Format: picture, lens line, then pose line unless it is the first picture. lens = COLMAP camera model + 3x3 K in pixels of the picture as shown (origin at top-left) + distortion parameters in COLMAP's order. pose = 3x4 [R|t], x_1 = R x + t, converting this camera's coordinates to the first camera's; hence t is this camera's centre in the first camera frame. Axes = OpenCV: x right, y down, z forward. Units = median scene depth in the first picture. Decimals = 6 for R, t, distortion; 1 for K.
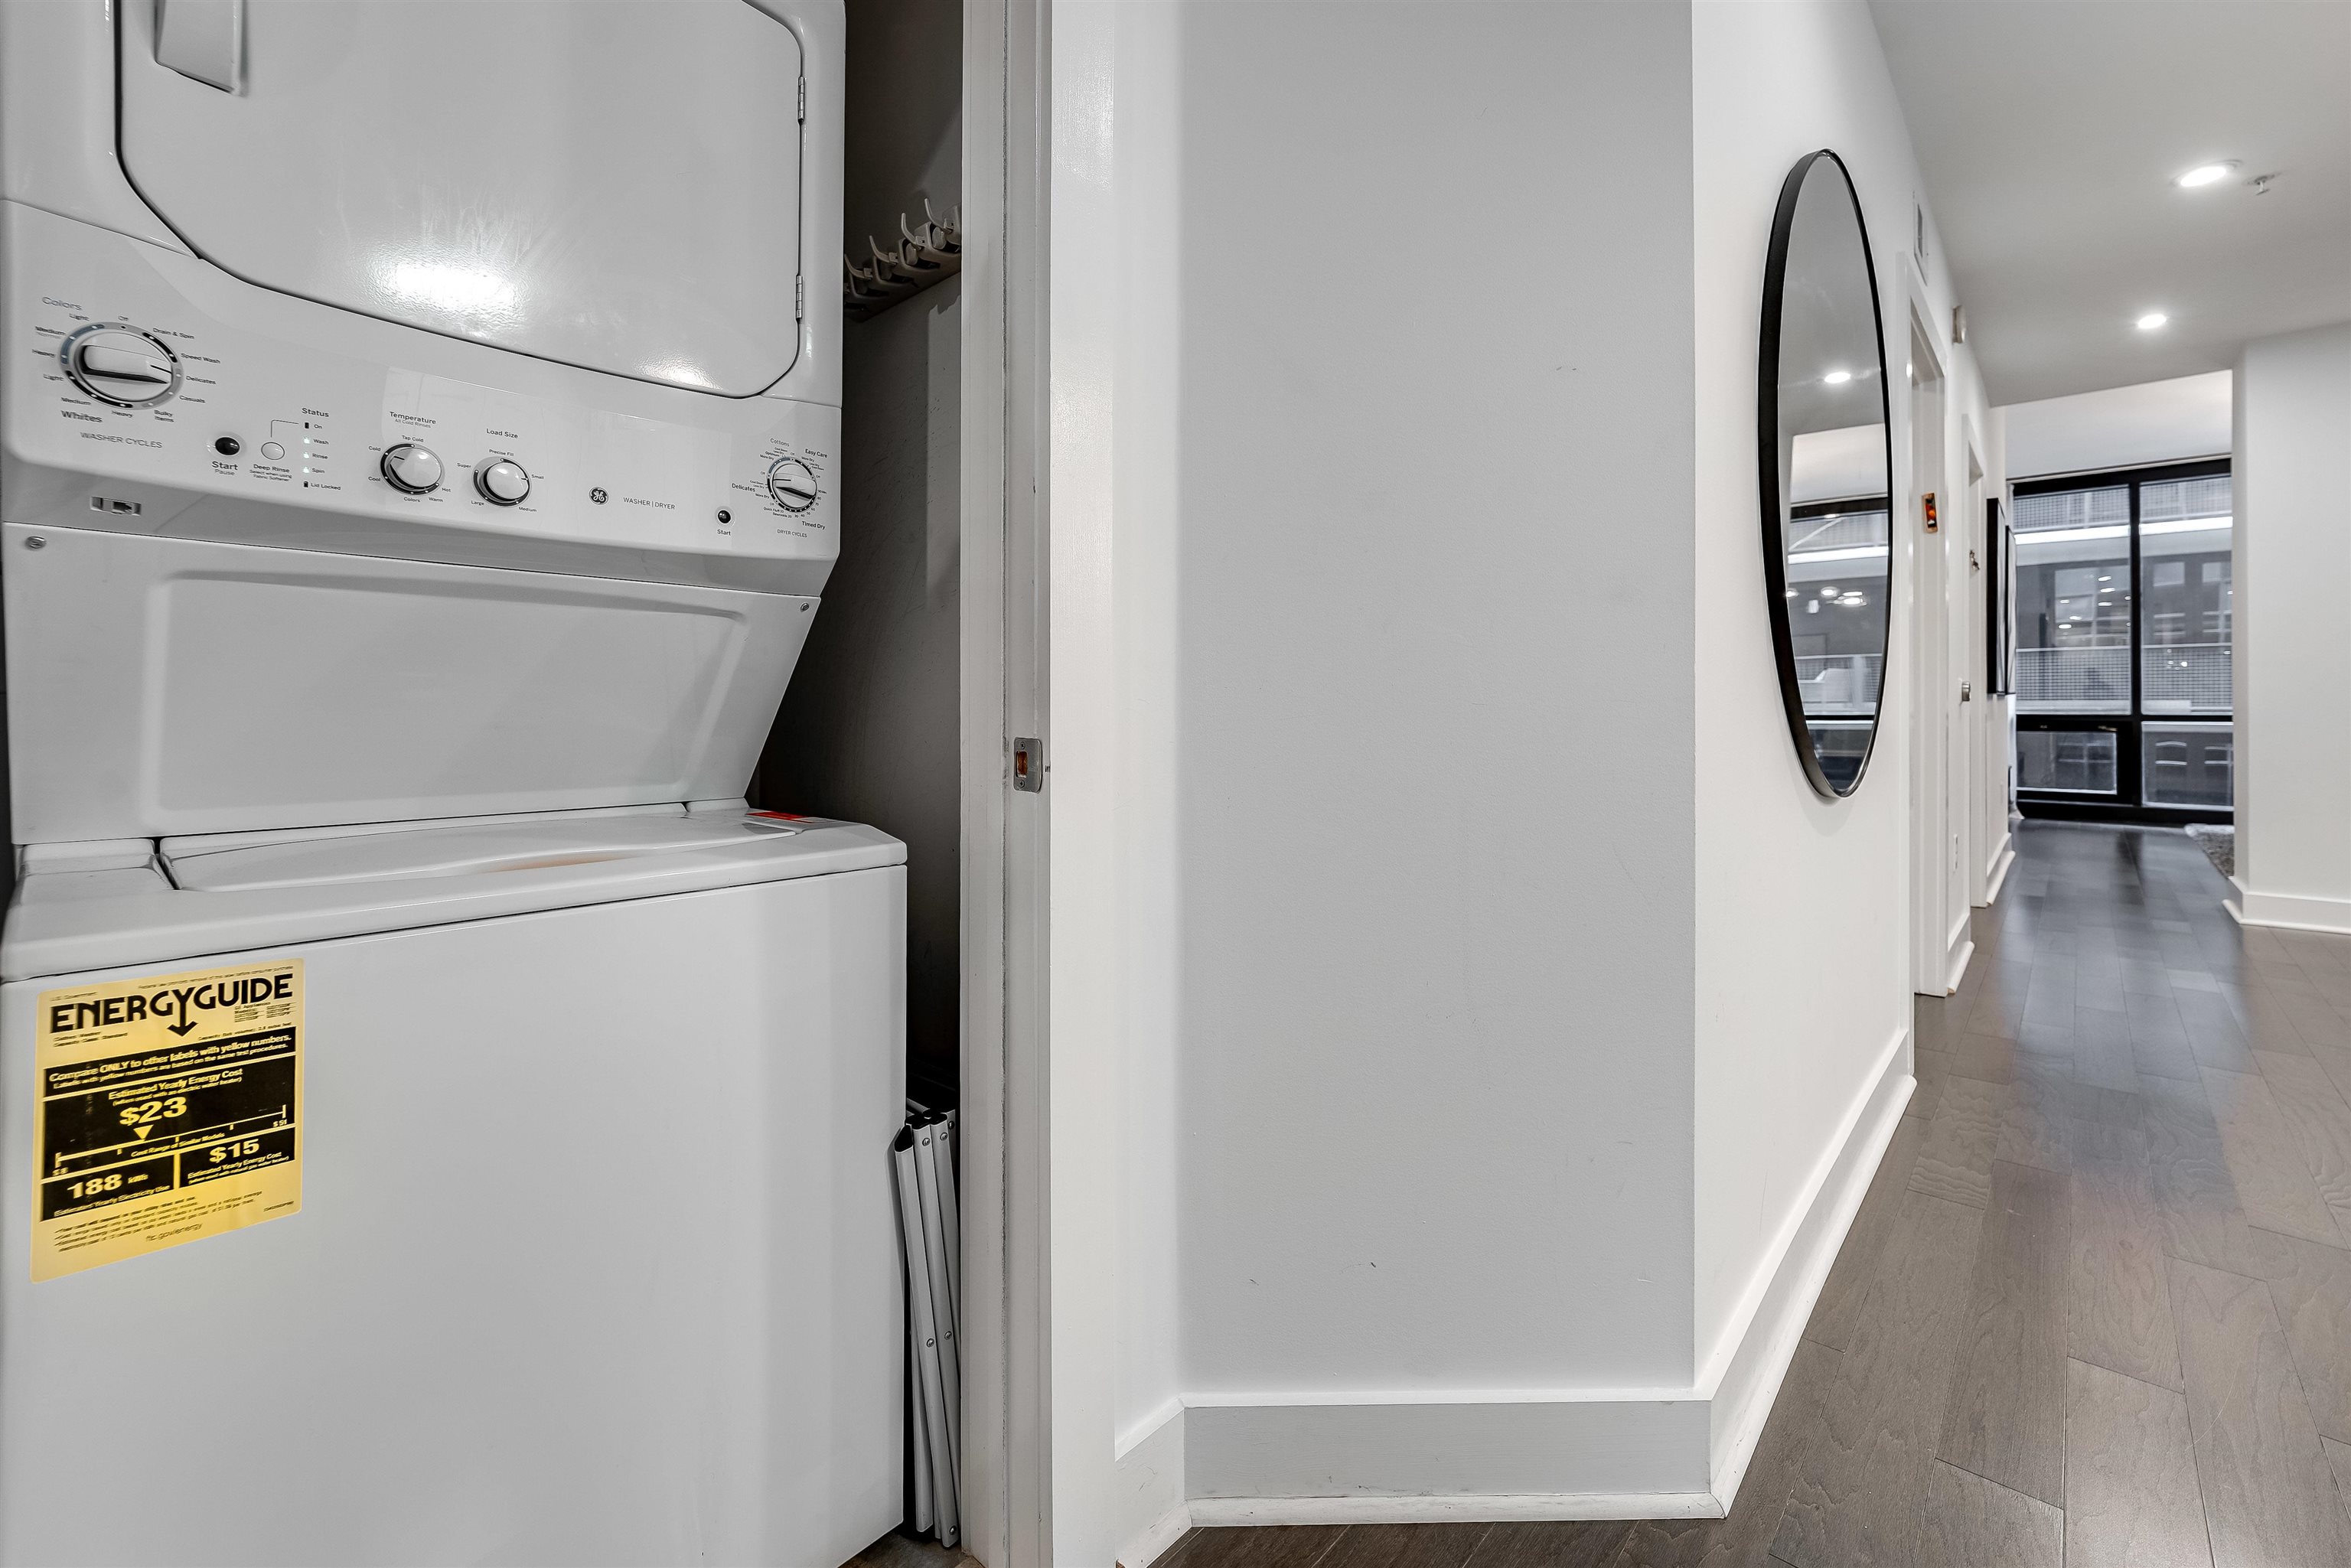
lens RADIAL K [[962.1, 0, 1182.0], [0, 962.1, 708.3], [0, 0, 1]] dist [-0.010044, 0.000853]
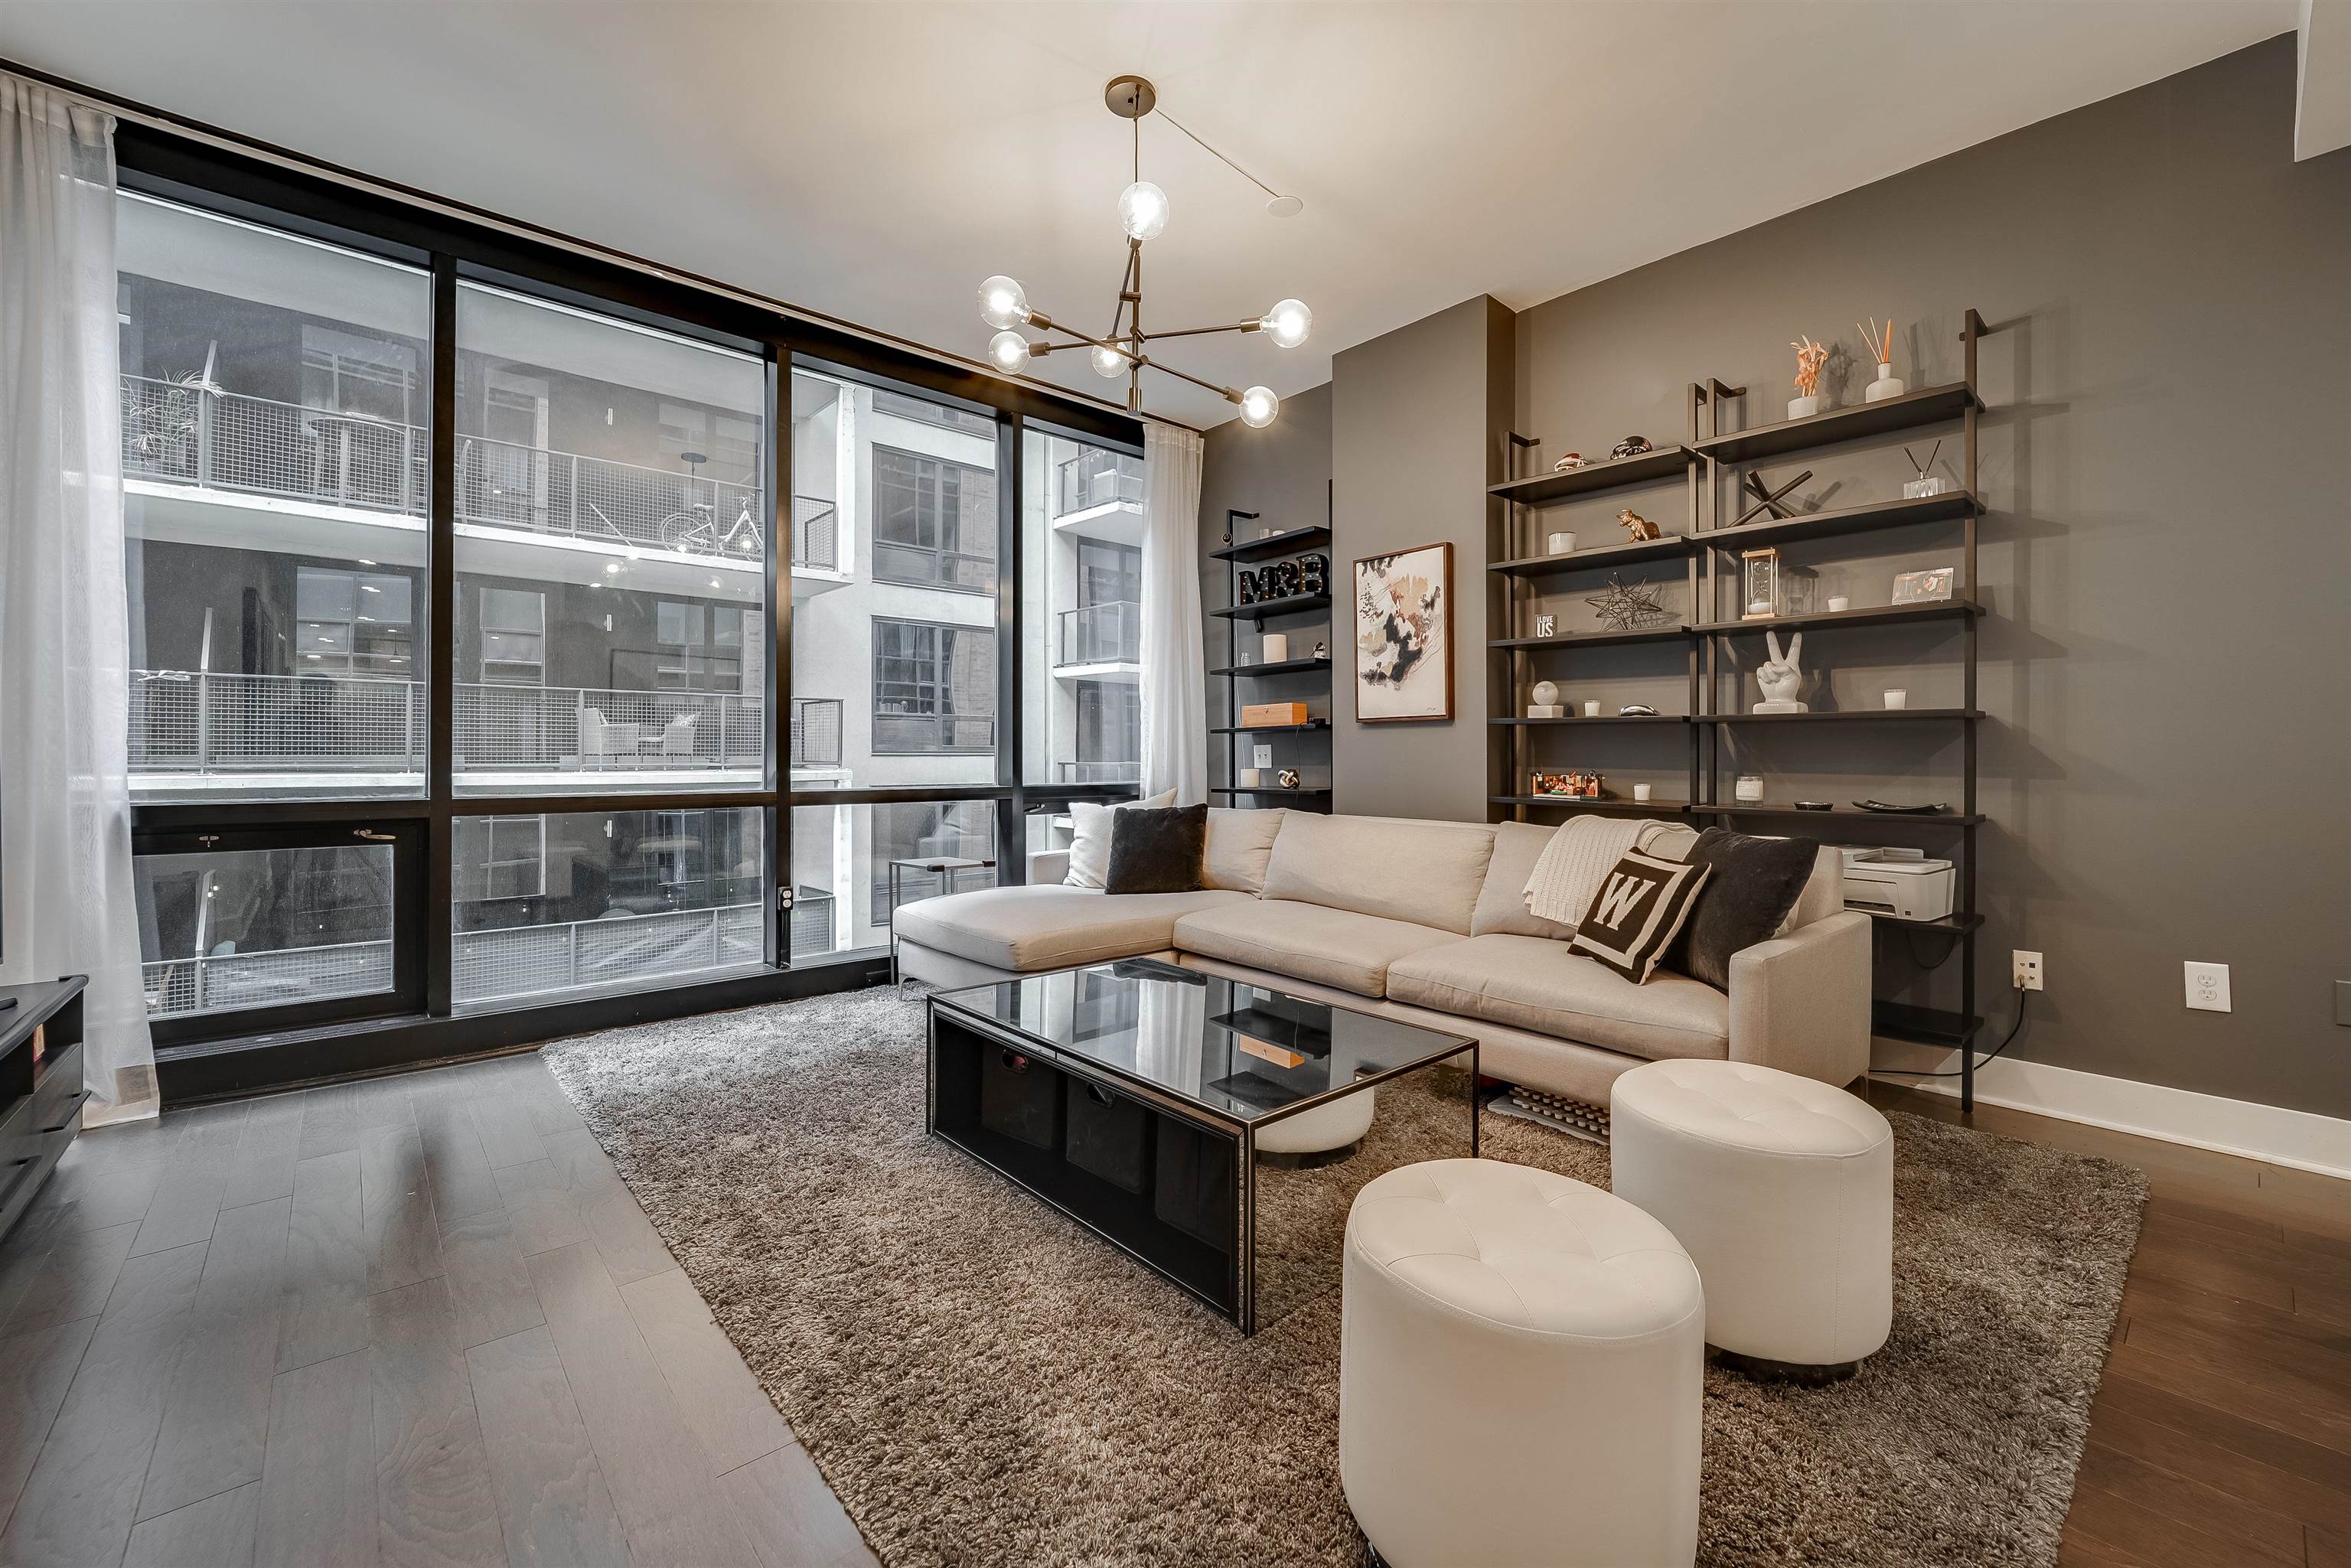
lens RADIAL K [[962.1, 0, 1202.1], [0, 962.1, 747.3], [0, 0, 1]] dist [-0.010044, 0.000853]
pose [[0.080186, 0.011941, 0.996708, 0.587994], [-0.000102, 0.999928, -0.011972, -0.011395], [-0.996780, 0.000859, 0.080181, 0.611299]]
